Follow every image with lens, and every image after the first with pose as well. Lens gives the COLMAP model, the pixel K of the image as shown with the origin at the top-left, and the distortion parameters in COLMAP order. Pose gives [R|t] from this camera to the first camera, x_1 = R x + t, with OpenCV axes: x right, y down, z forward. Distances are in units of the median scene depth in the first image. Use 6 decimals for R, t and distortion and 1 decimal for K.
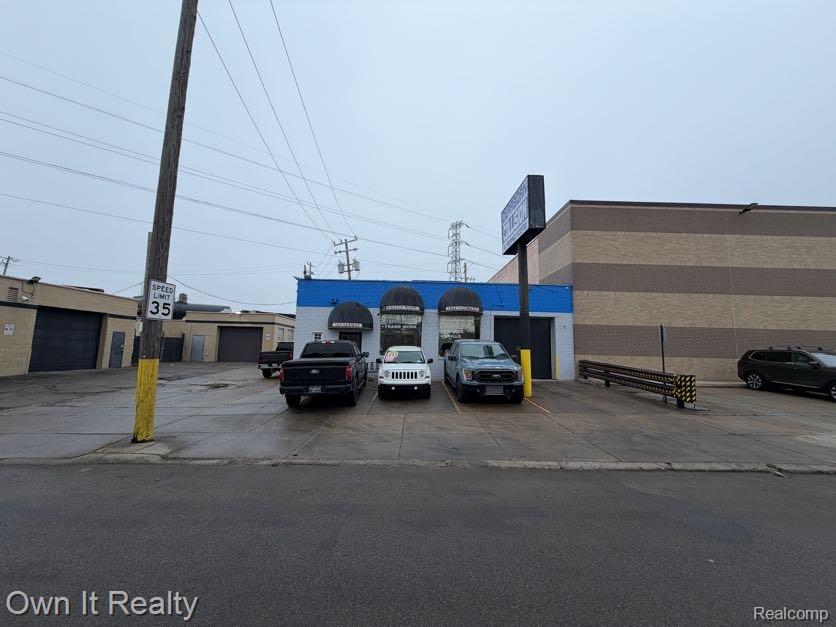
lens RADIAL K [[328.3, 0, 418.0], [0, 328.3, 313.5], [0, 0, 1]] dist [-0.016308, 0.000097]
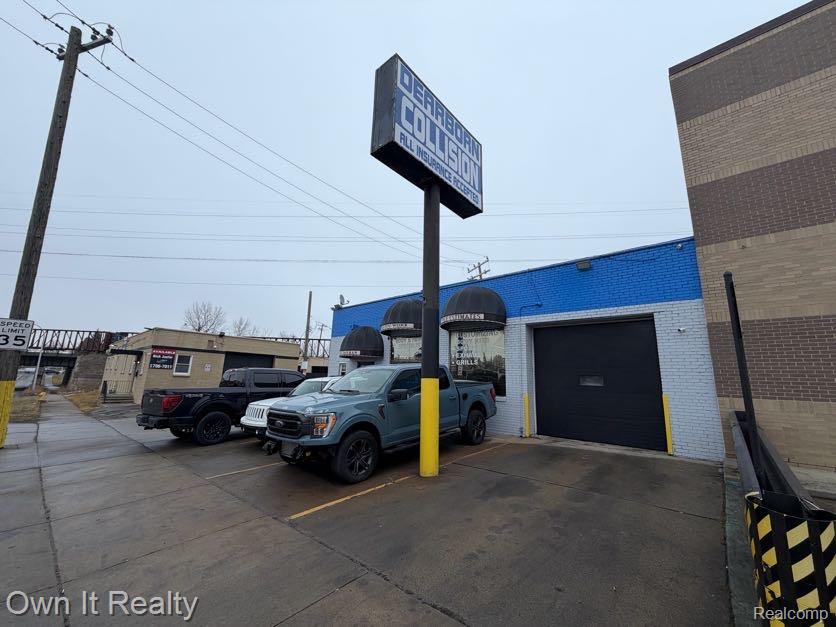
lens RADIAL K [[328.3, 0, 418.0], [0, 328.3, 313.5], [0, 0, 1]] dist [-0.016308, 0.000097]
pose [[0.738476, -0.133896, -0.660852, 0.475797], [0.057871, 0.989055, -0.135726, 0.055236], [0.671792, 0.061986, 0.738142, 0.434860]]
